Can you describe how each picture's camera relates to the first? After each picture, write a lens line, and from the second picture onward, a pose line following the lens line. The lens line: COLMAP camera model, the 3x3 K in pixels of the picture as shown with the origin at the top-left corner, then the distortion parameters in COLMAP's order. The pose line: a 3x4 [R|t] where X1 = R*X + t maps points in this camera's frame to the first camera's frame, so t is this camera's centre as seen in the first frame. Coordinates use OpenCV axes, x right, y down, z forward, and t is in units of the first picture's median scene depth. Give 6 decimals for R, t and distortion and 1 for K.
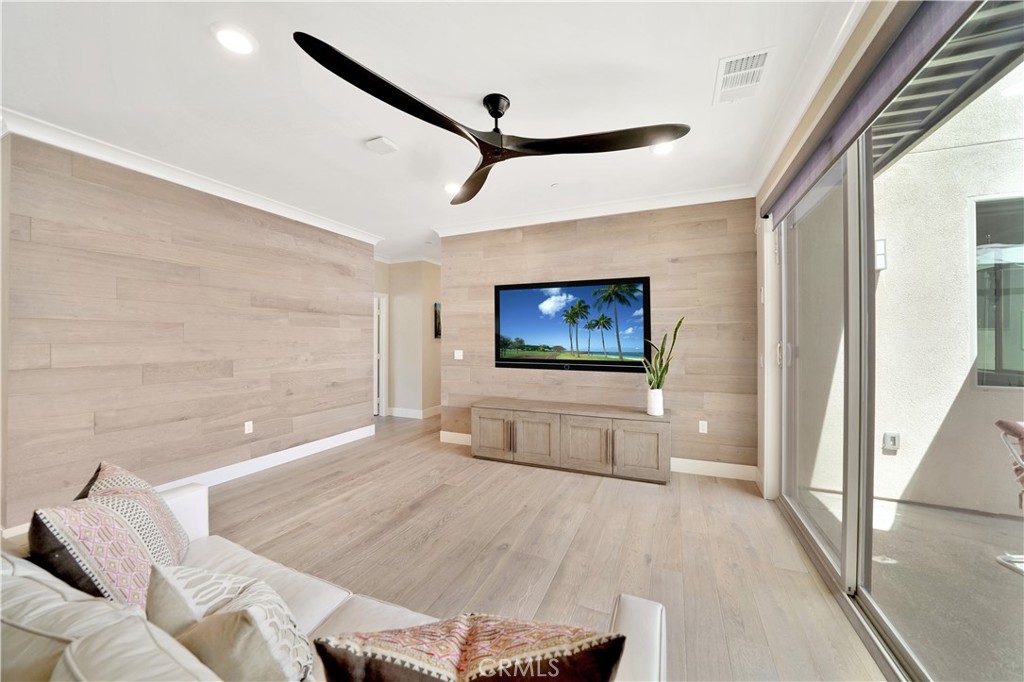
lens RADIAL K [[378.4, 0, 505.9], [0, 378.4, 337.6], [0, 0, 1]] dist [0.001666, -0.000640]
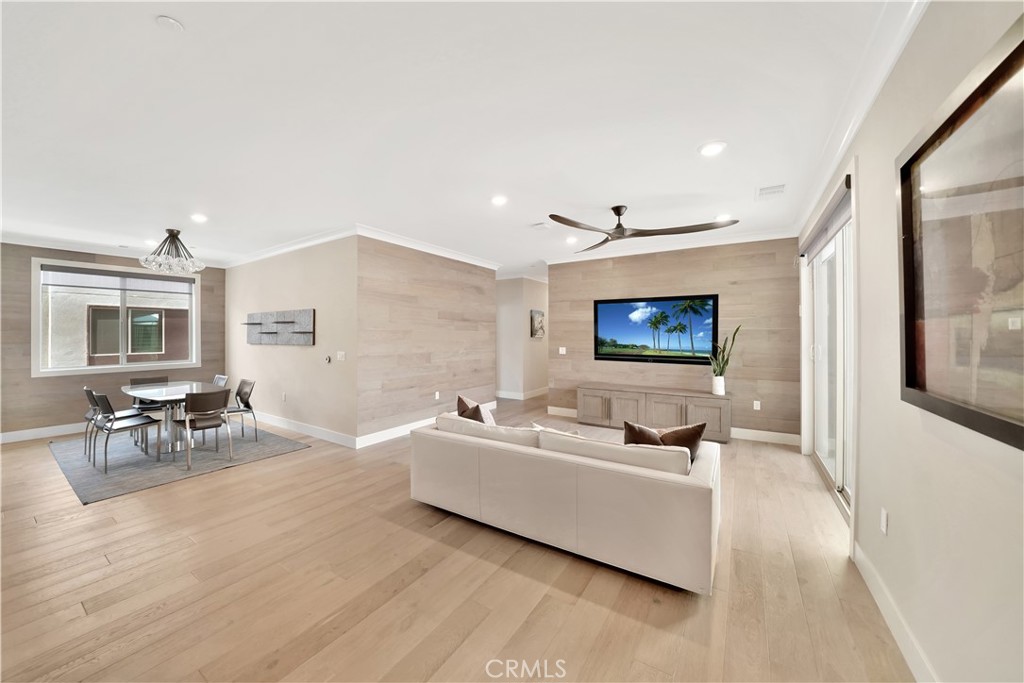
lens RADIAL K [[371.3, 0, 488.8], [0, 371.3, 332.3], [0, 0, 1]] dist [-0.023004, 0.001095]
pose [[0.980611, -0.000355, -0.195964, -0.161726], [-0.000269, 0.999995, -0.003157, -0.020652], [0.195964, 0.003149, 0.980606, -0.453728]]
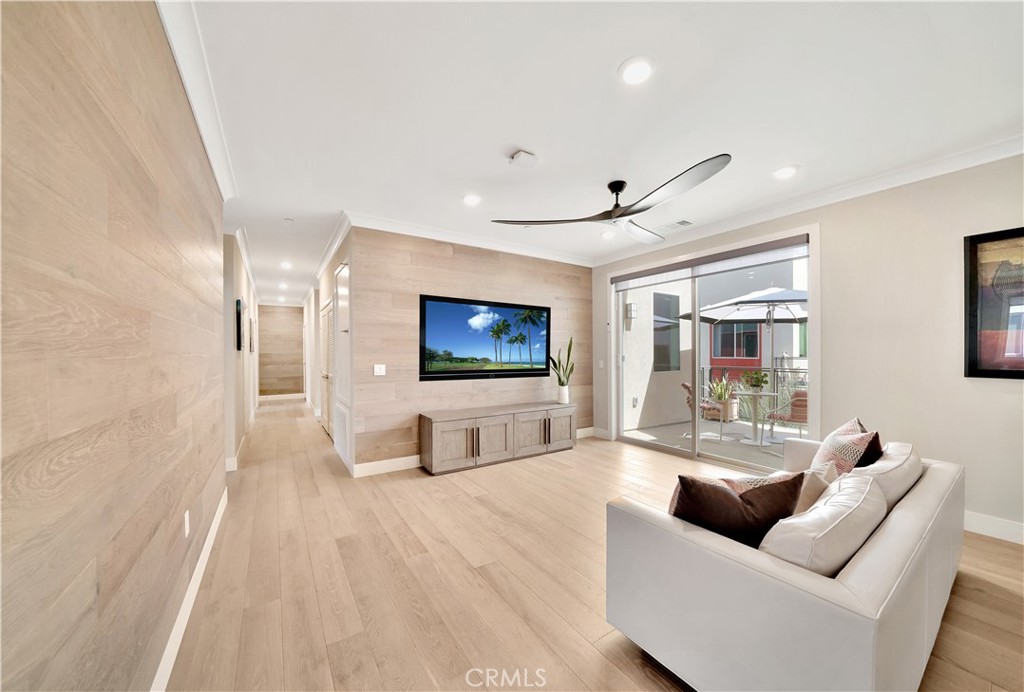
lens RADIAL K [[373.2, 0, 513.8], [0, 373.2, 354.0], [0, 0, 1]] dist [-0.010791, -0.000073]
pose [[0.537329, -0.003040, 0.843367, -0.825687], [-0.005059, 0.999964, 0.006827, 0.002644], [-0.843357, -0.007936, 0.537294, 0.350502]]
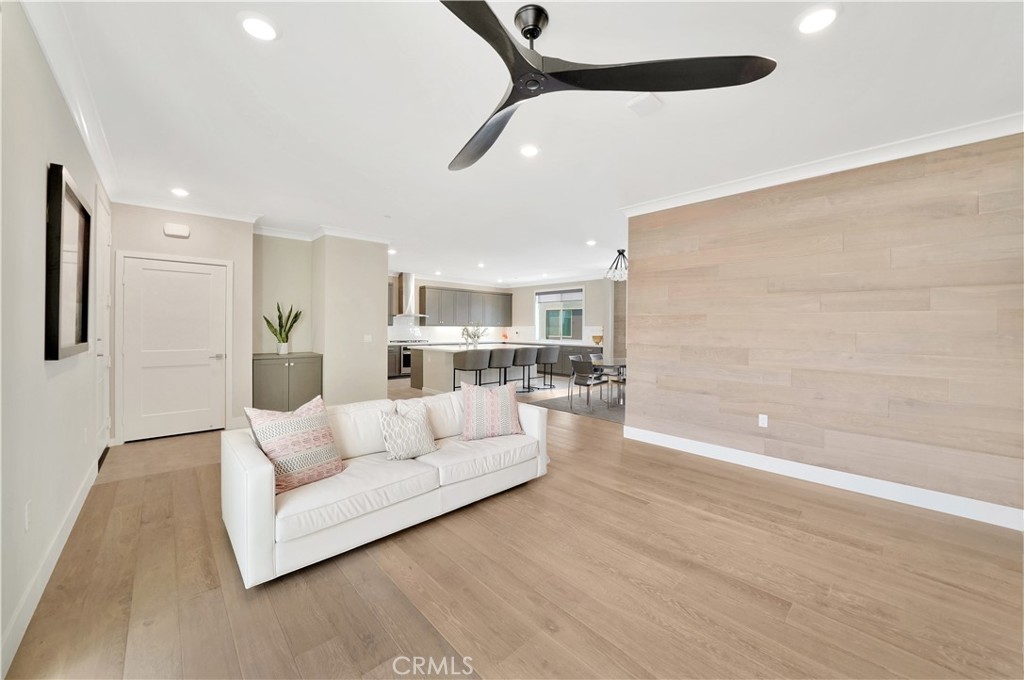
lens RADIAL K [[371.3, 0, 511.0], [0, 371.3, 329.8], [0, 0, 1]] dist [-0.023004, 0.001095]
pose [[-0.391179, 0.006427, -0.920292, 0.399378], [-0.002575, 0.999964, 0.008077, 0.002215], [0.920311, 0.005529, -0.391149, 0.744273]]
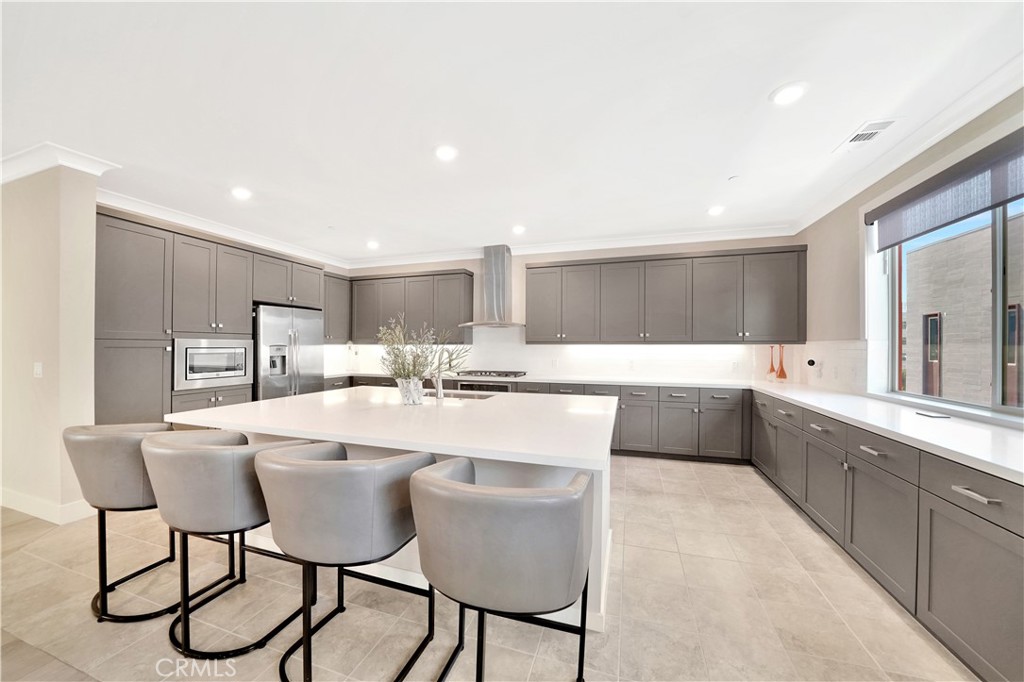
lens RADIAL K [[371.3, 0, 514.9], [0, 371.3, 345.7], [0, 0, 1]] dist [-0.023004, 0.001095]
pose [[-0.992979, 0.003962, -0.118223, -1.676335], [0.004779, 0.999967, -0.006628, 0.012387], [0.118192, -0.007146, -0.992965, 0.435788]]
